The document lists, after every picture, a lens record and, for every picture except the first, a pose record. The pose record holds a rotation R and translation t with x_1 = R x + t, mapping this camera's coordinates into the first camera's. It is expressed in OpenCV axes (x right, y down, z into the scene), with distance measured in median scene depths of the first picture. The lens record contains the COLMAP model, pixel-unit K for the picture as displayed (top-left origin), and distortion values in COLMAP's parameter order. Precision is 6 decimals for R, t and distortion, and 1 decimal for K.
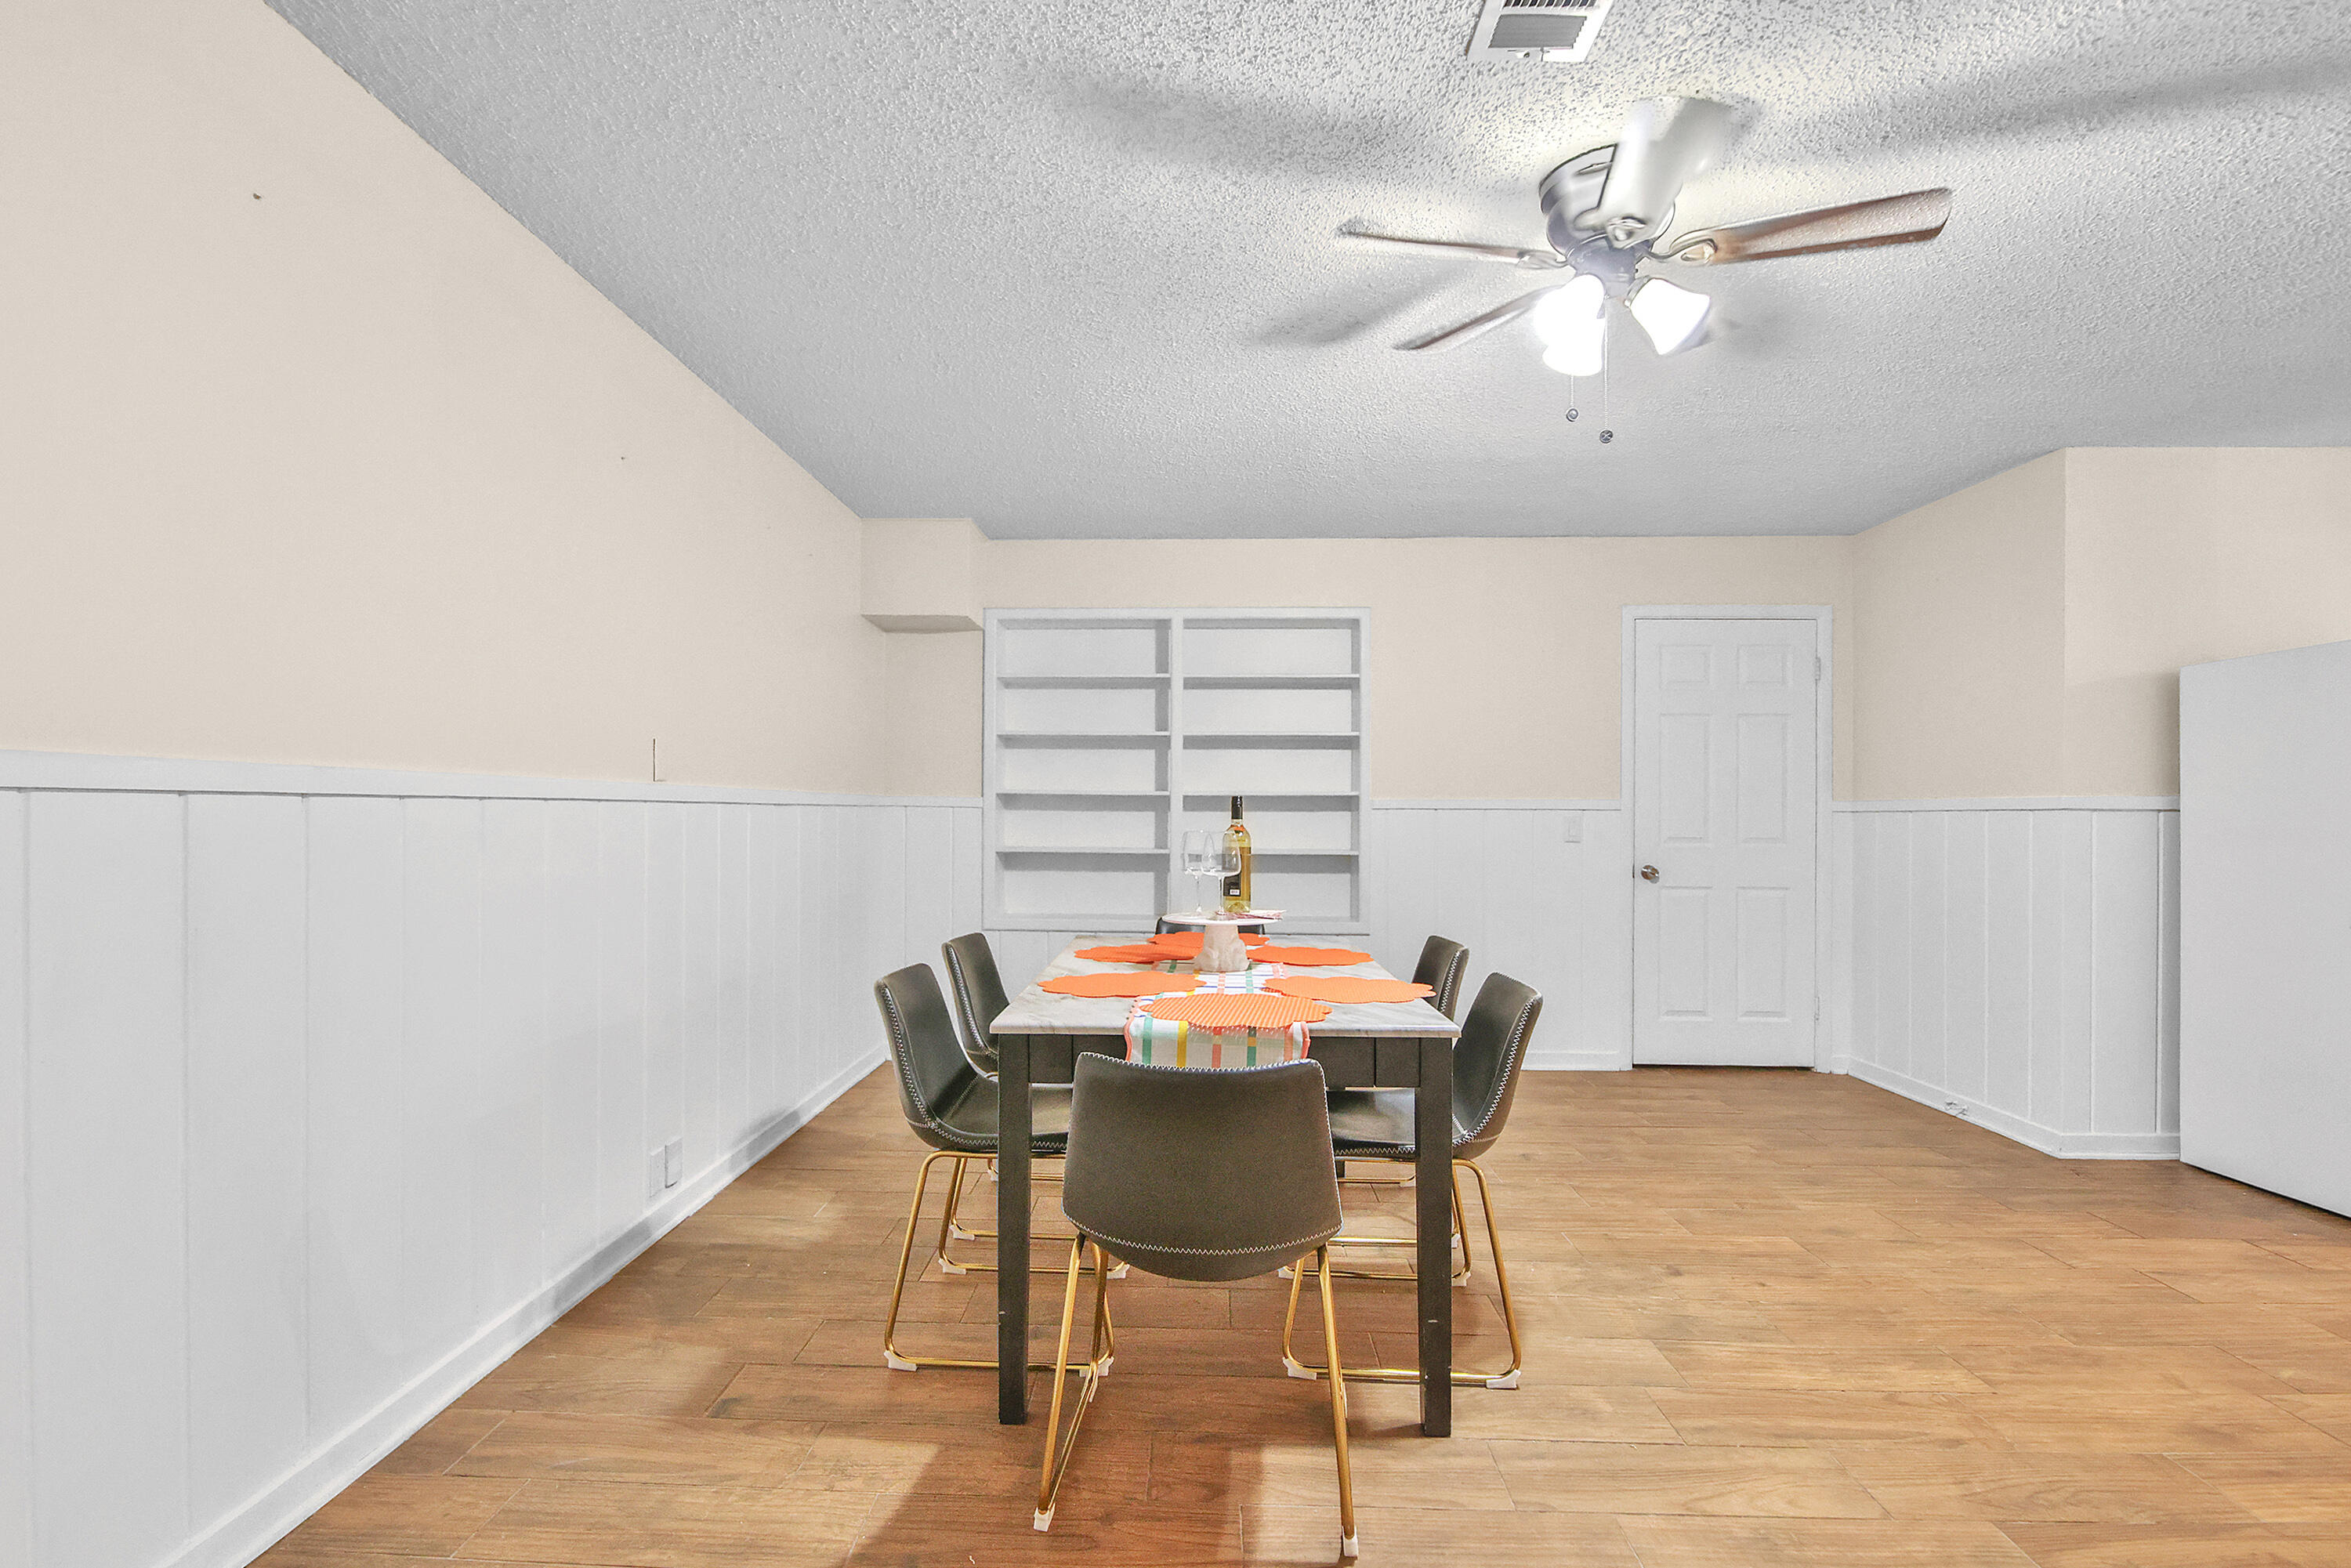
lens RADIAL K [[1092.5, 0, 1176.2], [0, 1092.5, 815.1], [0, 0, 1]] dist [-0.000747, -0.013309]
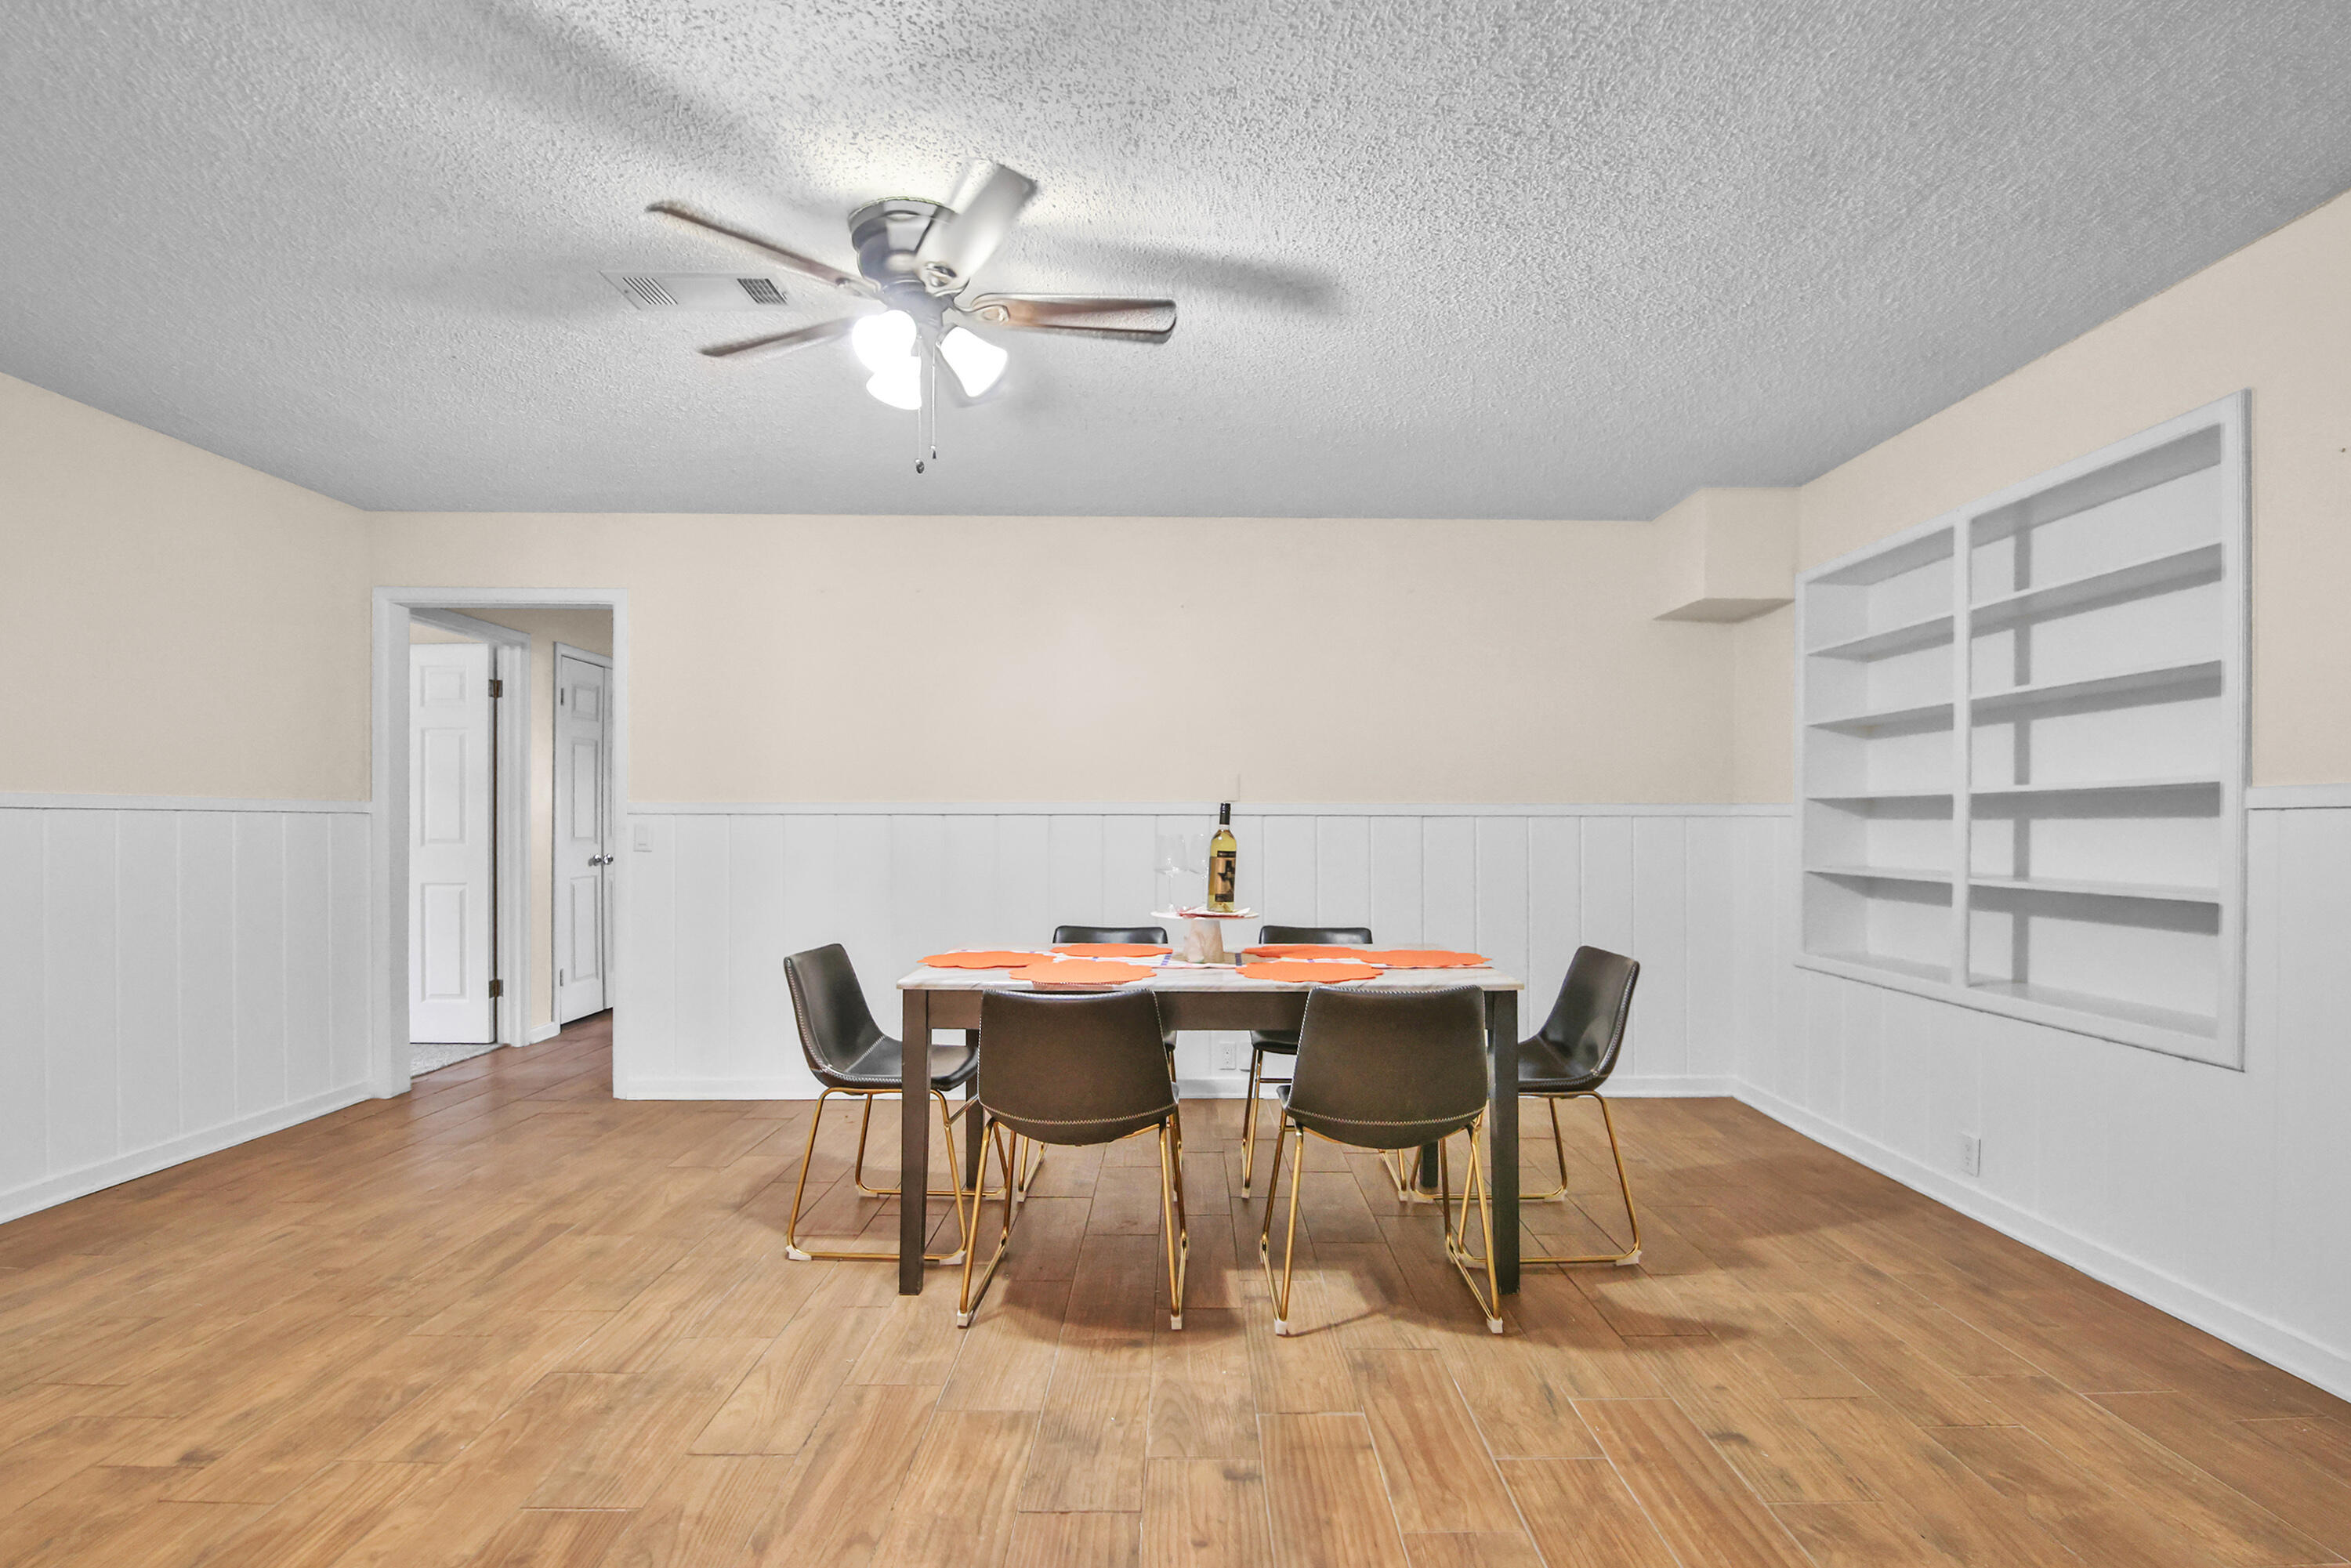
lens RADIAL K [[1093.1, 0, 1178.9], [0, 1093.1, 831.3], [0, 0, 1]] dist [0.002003, -0.009396]
pose [[0.045793, 0.002566, -0.998948, 1.355815], [-0.005119, 0.999984, 0.002334, 0.008770], [0.998938, 0.005007, 0.045805, 1.094883]]
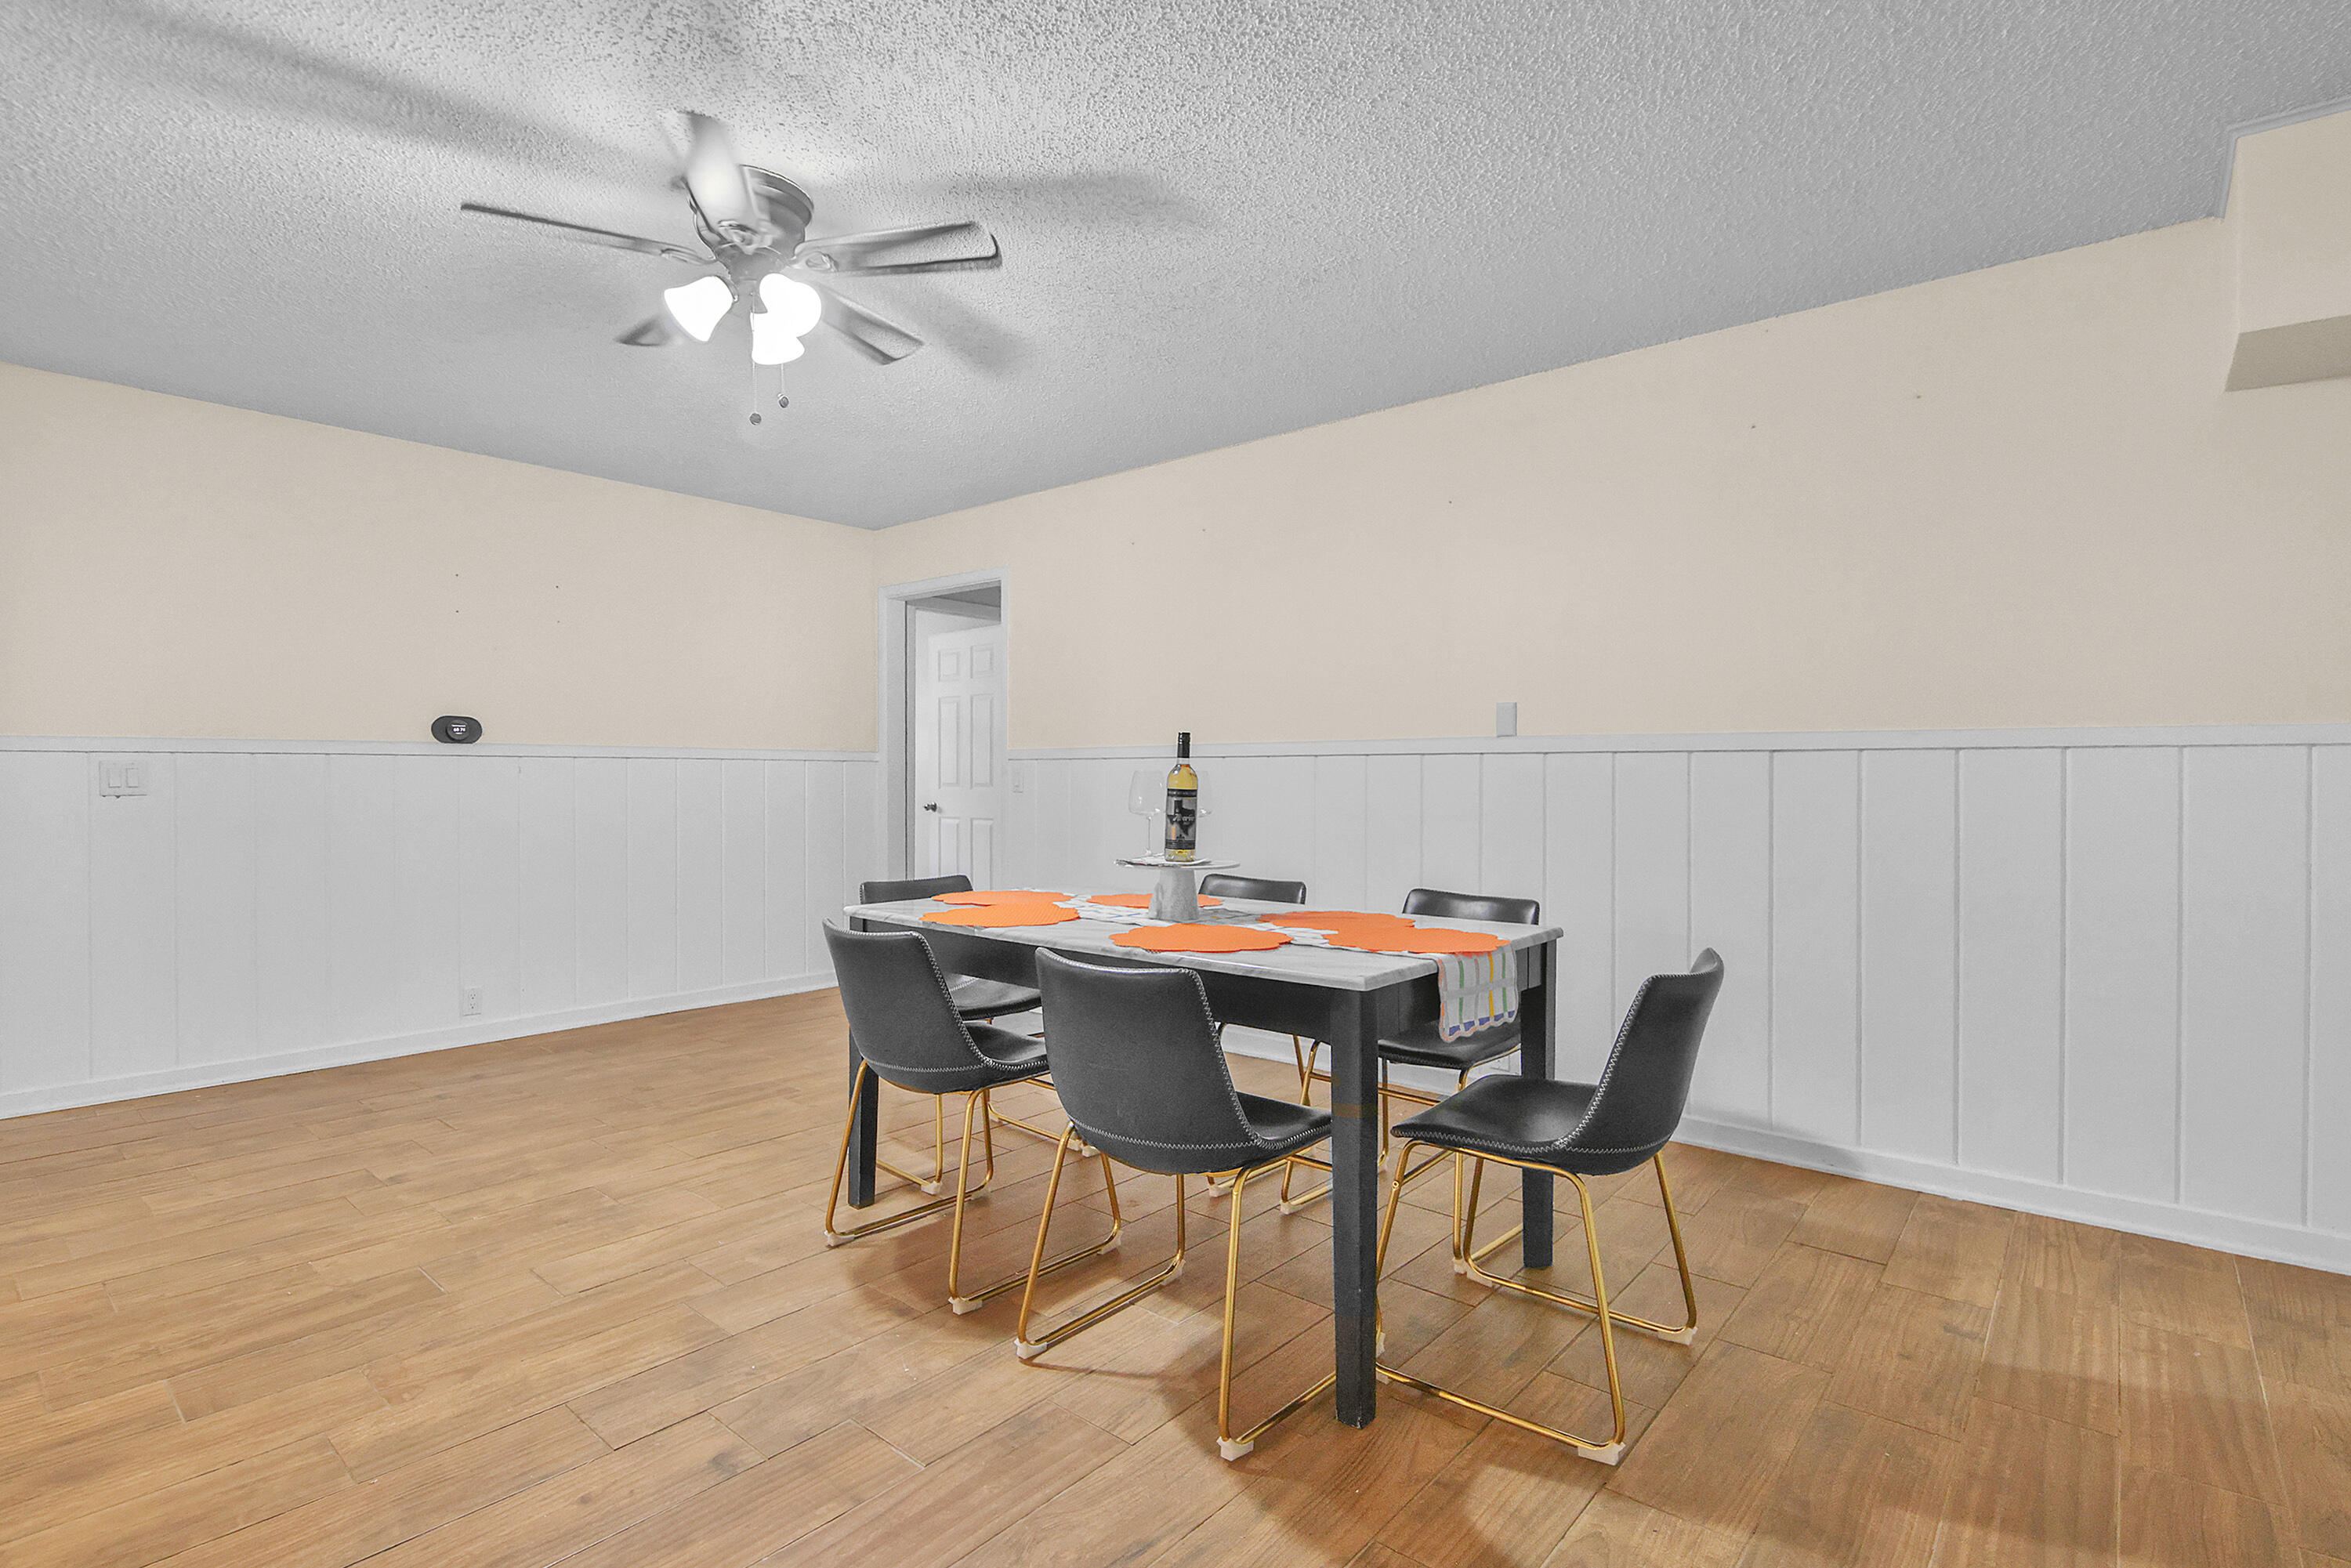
lens RADIAL K [[1109.2, 0, 1175.5], [0, 1109.2, 784.0], [0, 0, 1]] dist [-0.001435, -0.001056]
pose [[-0.625561, 0.006281, -0.780150, 0.937070], [-0.000292, 0.999966, 0.008285, 0.020230], [0.780175, 0.005411, -0.625538, 1.897904]]
